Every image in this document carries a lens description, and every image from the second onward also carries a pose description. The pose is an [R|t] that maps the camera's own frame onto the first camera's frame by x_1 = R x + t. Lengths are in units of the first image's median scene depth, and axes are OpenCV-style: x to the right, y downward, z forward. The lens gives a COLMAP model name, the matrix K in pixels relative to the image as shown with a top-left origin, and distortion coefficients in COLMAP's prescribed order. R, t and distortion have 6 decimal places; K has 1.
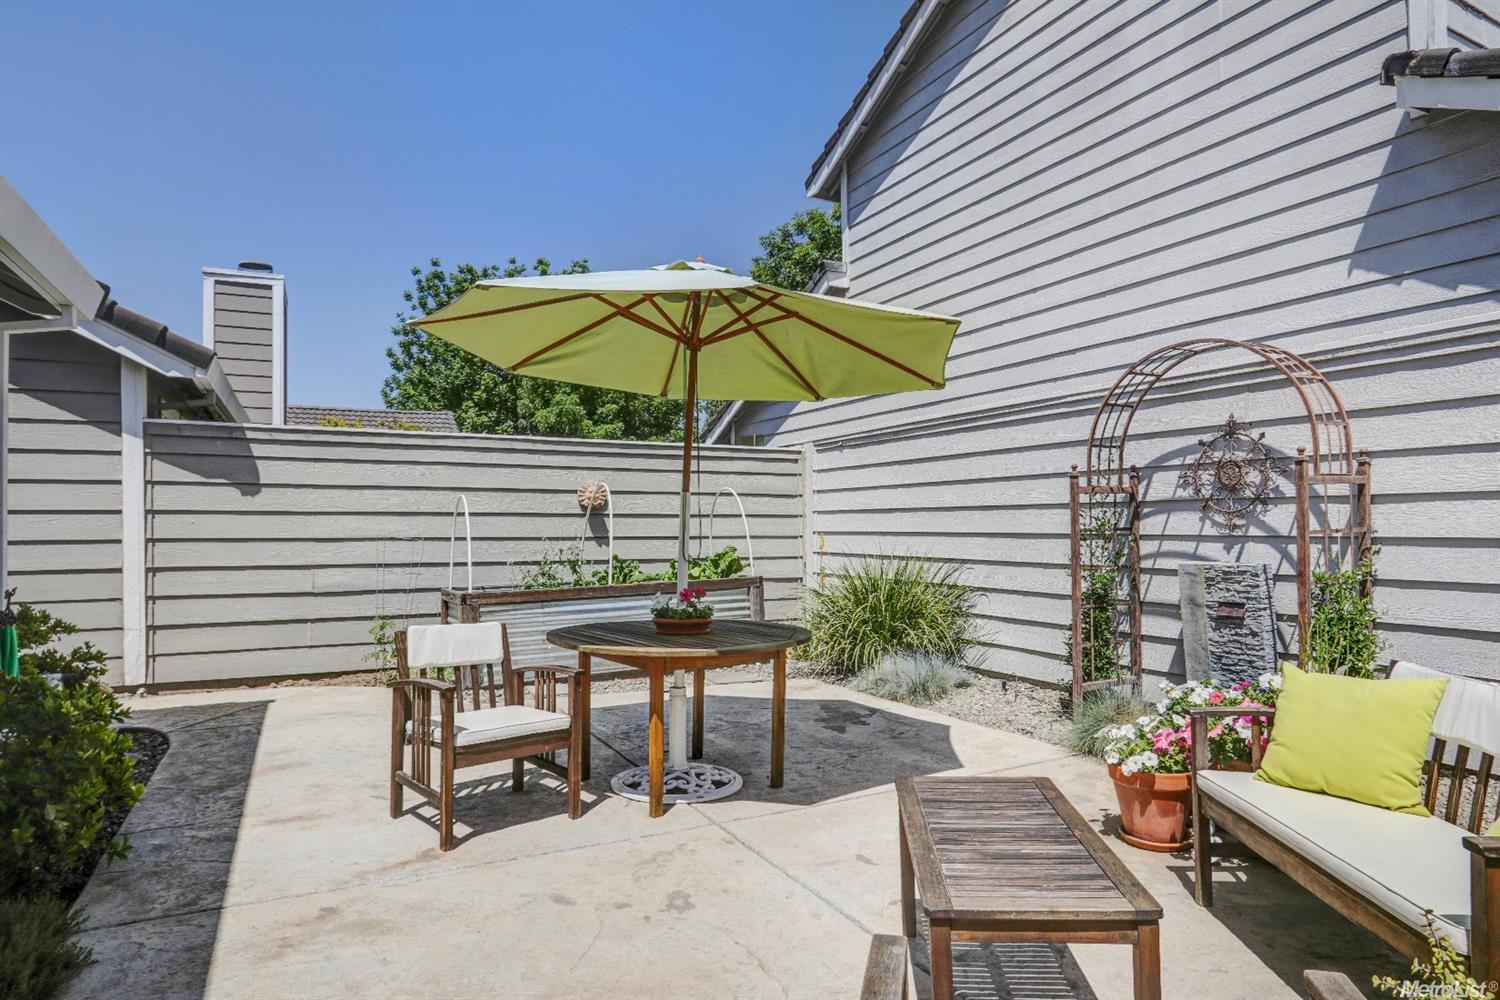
lens RADIAL K [[838.2, 0, 782.7], [0, 838.2, 515.5], [0, 0, 1]] dist [-0.015151, 0.004873]
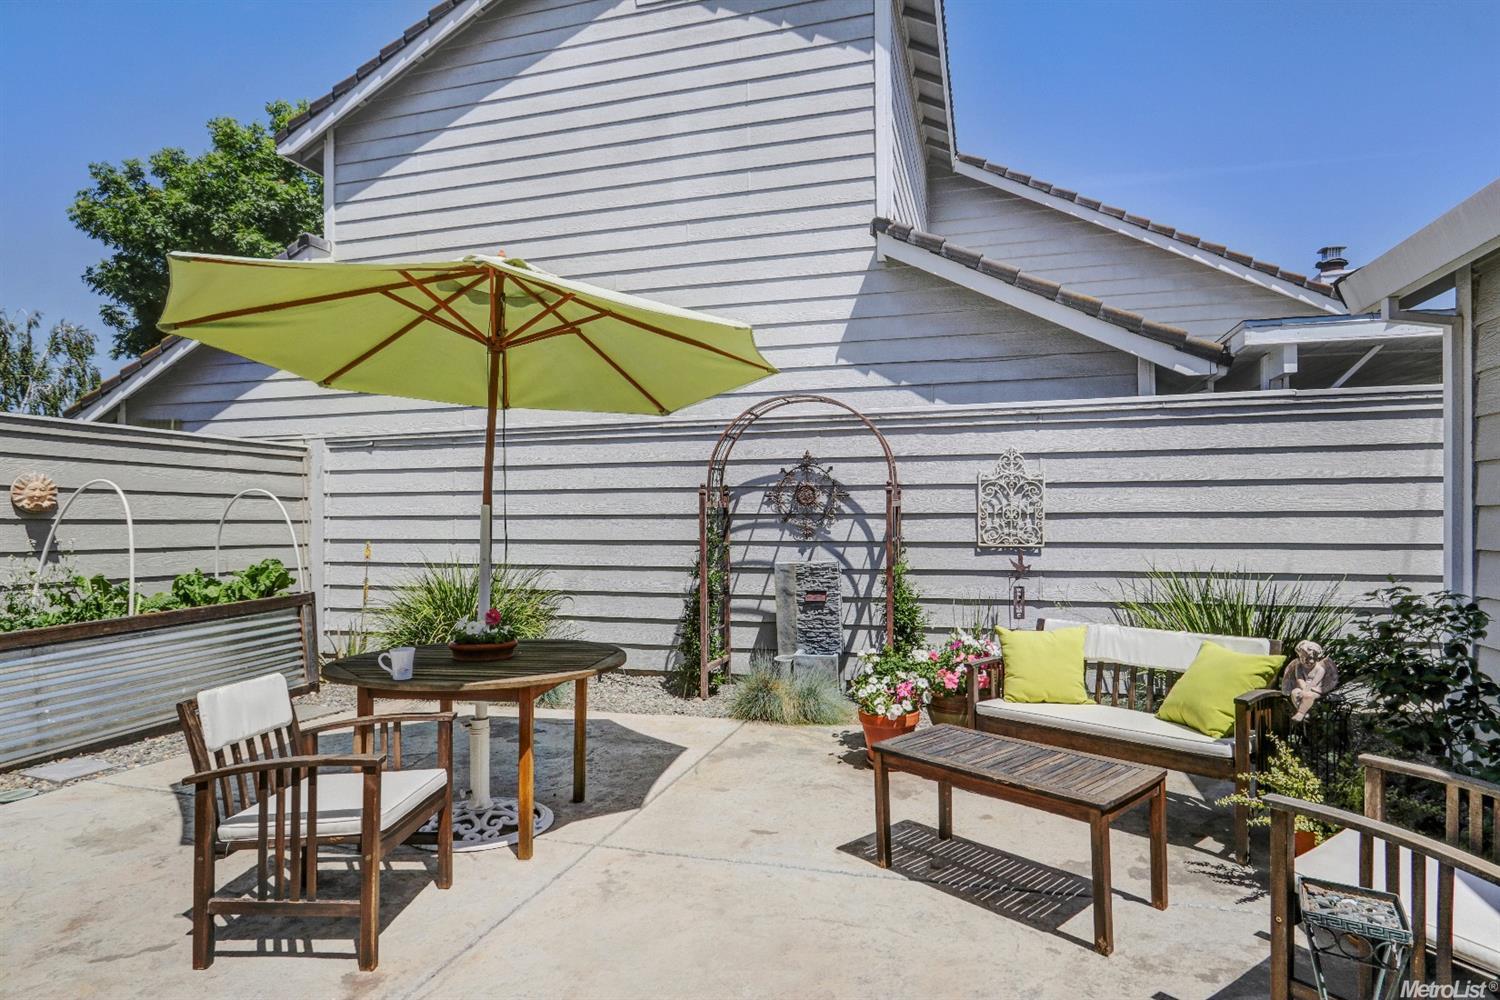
lens RADIAL K [[790.4, 0, 759.0], [0, 790.4, 521.3], [0, 0, 1]] dist [-0.024038, 0.002761]
pose [[0.707461, 0.004245, 0.706739, -0.388324], [-0.007952, 0.999966, 0.001954, -0.009462], [-0.706707, -0.007003, 0.707471, 0.141638]]
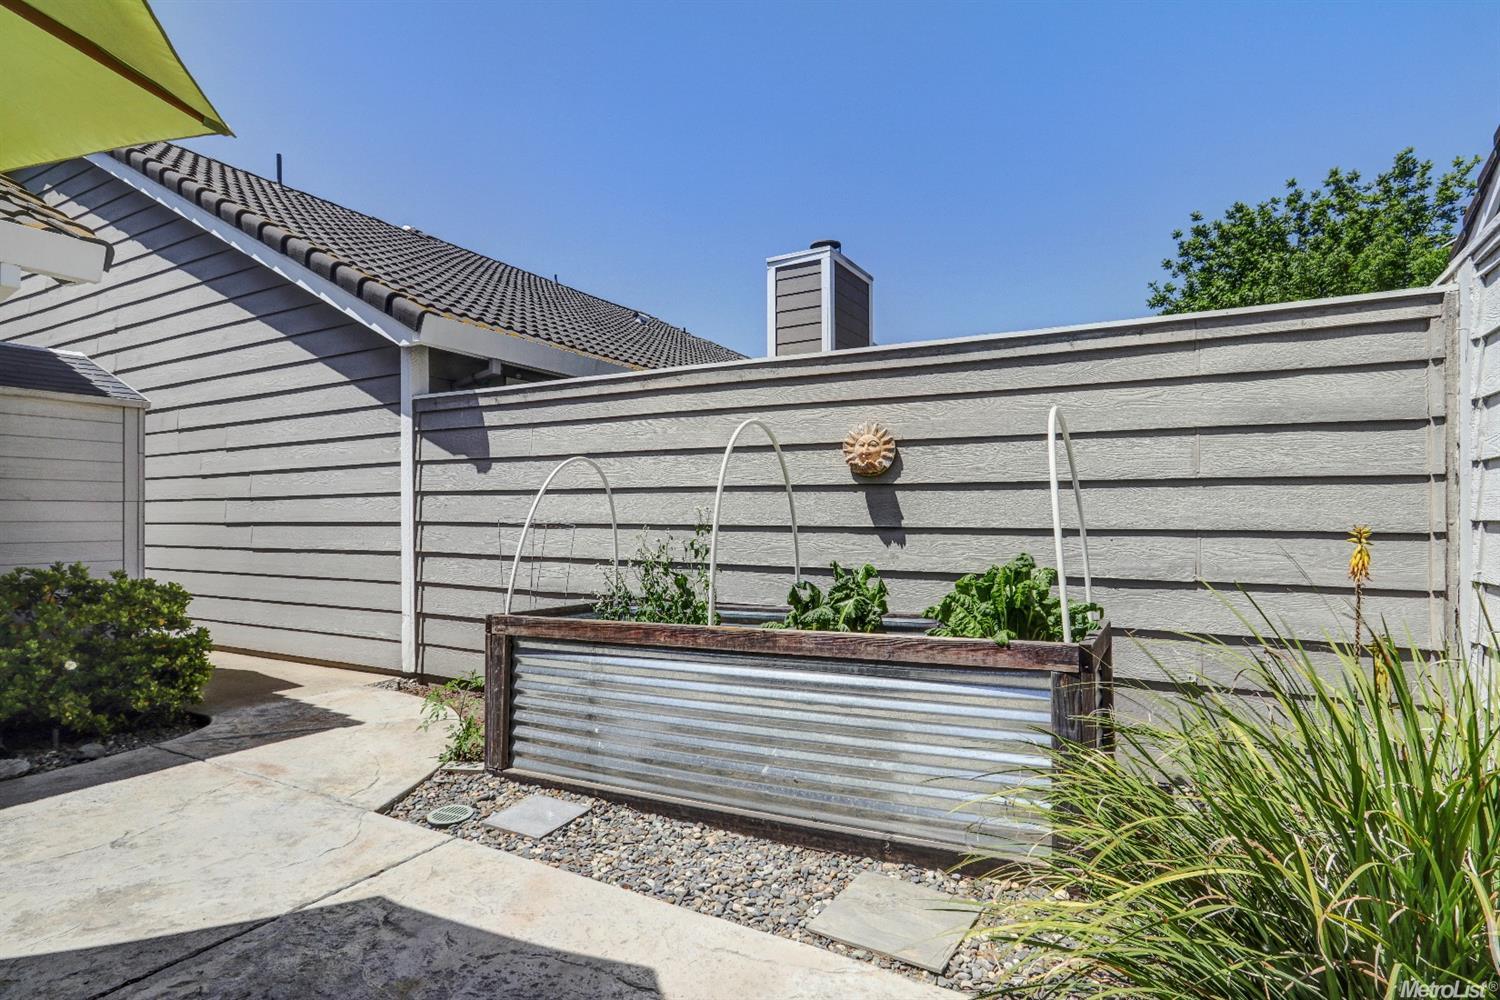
lens RADIAL K [[790.4, 0, 781.3], [0, 790.4, 517.7], [0, 0, 1]] dist [-0.024038, 0.002761]
pose [[0.538374, 0.002786, -0.842702, 0.259831], [0.008026, 0.999932, 0.008434, 0.022575], [0.842668, -0.011304, 0.538315, 1.018821]]
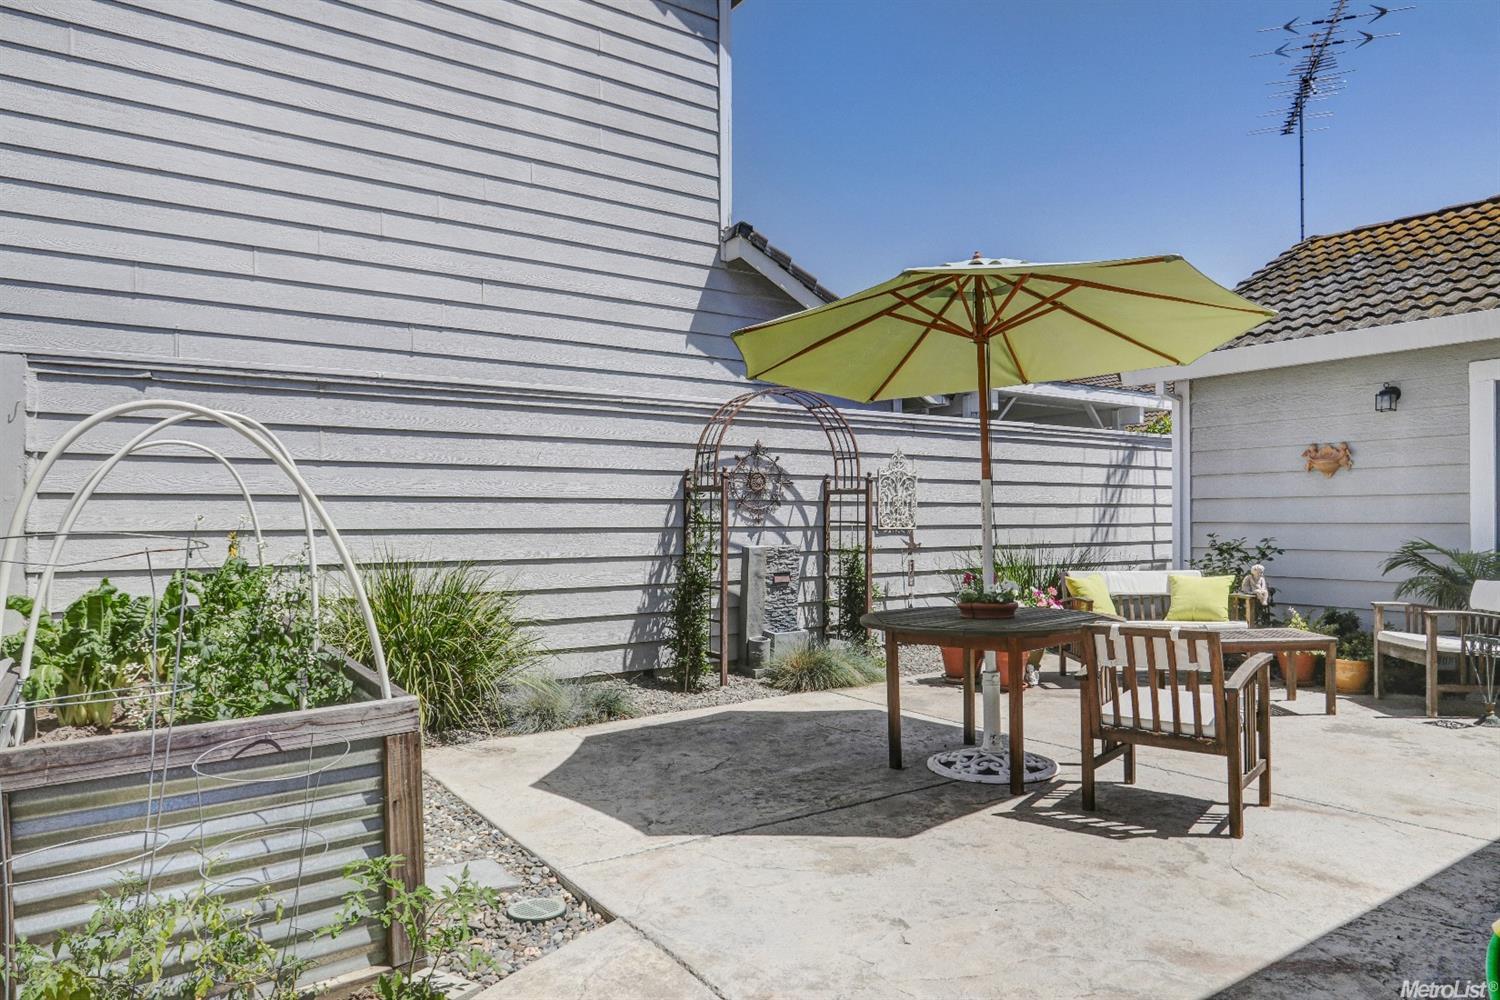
lens RADIAL K [[900.8, 0, 751.0], [0, 900.8, 513.4], [0, 0, 1]] dist [-0.011697, 0.002745]
pose [[-0.068548, 0.017719, 0.997490, -0.902745], [-0.002508, 0.999836, -0.017933, 0.027148], [-0.997645, -0.003731, -0.068492, 1.036524]]
